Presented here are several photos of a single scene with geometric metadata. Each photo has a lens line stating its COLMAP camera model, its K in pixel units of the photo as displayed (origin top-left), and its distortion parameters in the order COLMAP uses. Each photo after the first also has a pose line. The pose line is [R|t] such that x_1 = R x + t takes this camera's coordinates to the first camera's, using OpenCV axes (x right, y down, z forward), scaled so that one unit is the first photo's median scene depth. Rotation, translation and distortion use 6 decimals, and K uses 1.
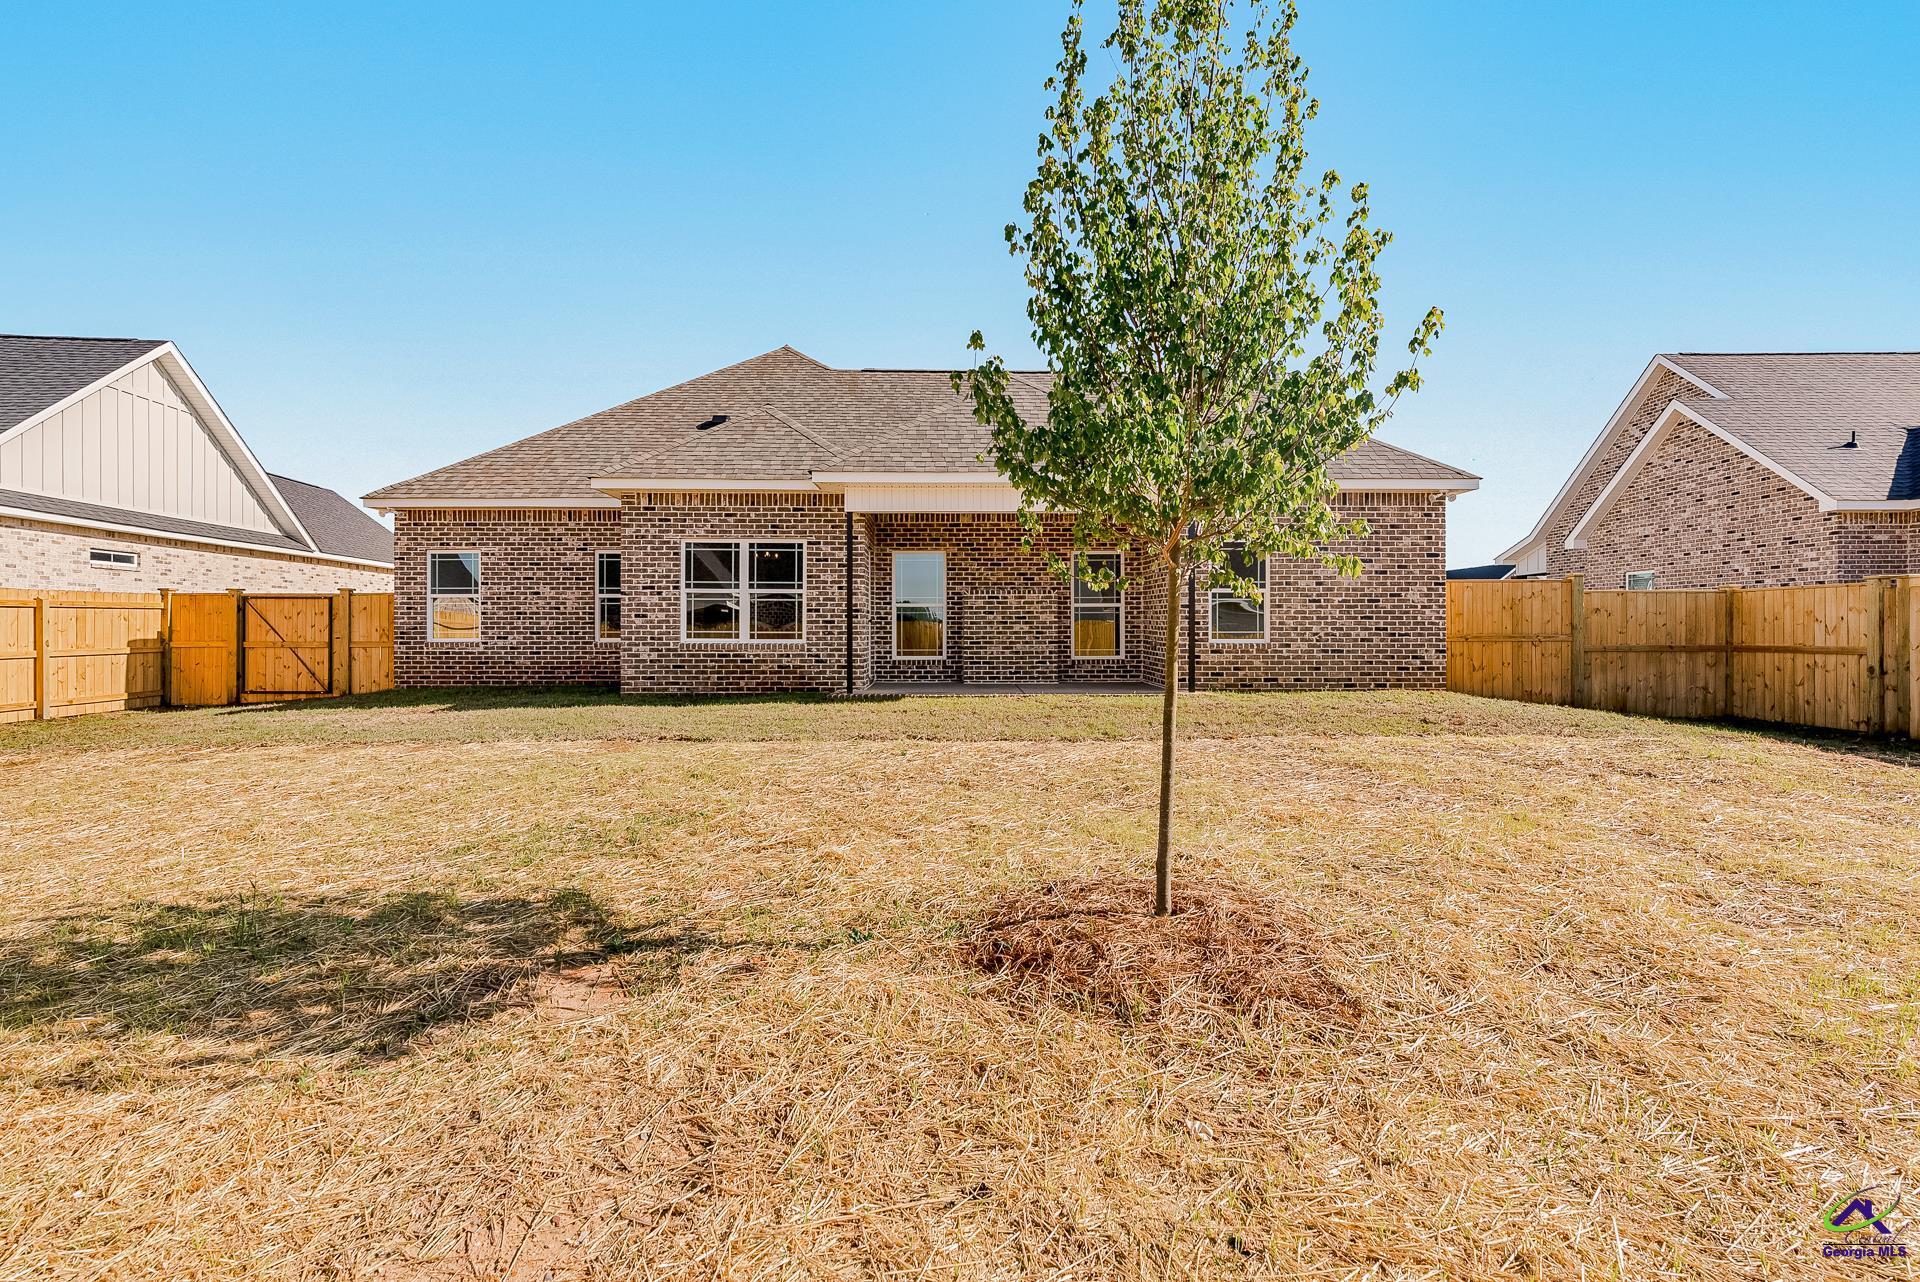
lens RADIAL K [[872.2, 0, 956.5], [0, 872.2, 637.4], [0, 0, 1]] dist [-0.004078, 0.000715]
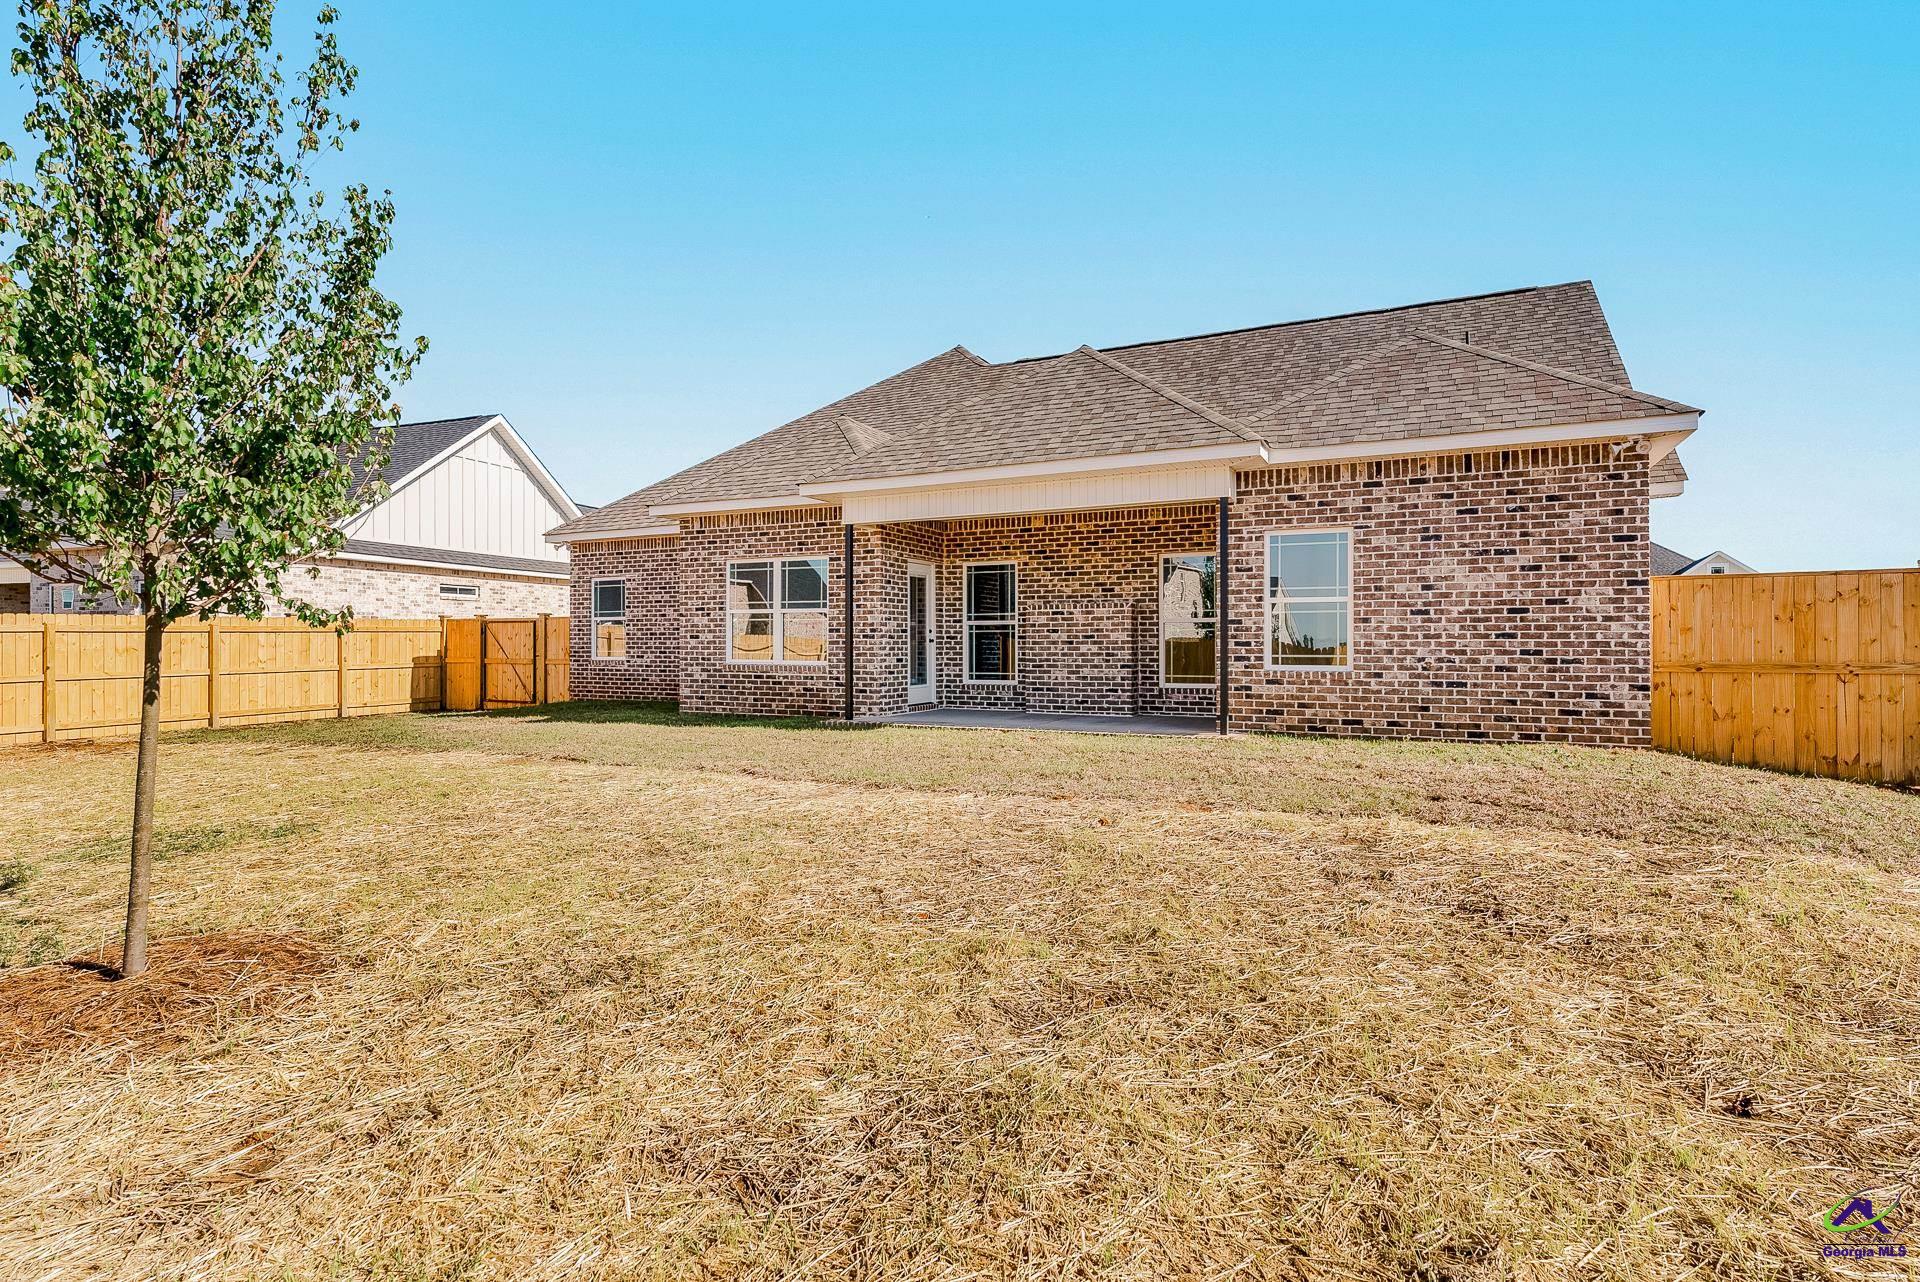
lens RADIAL K [[951.8, 0, 959.0], [0, 951.8, 643.0], [0, 0, 1]] dist [-0.000822, -0.000044]
pose [[0.888757, -0.000646, -0.458379, 0.381569], [-0.004138, 0.999947, -0.009433, -0.007387], [0.458361, 0.010280, 0.888707, 0.132576]]
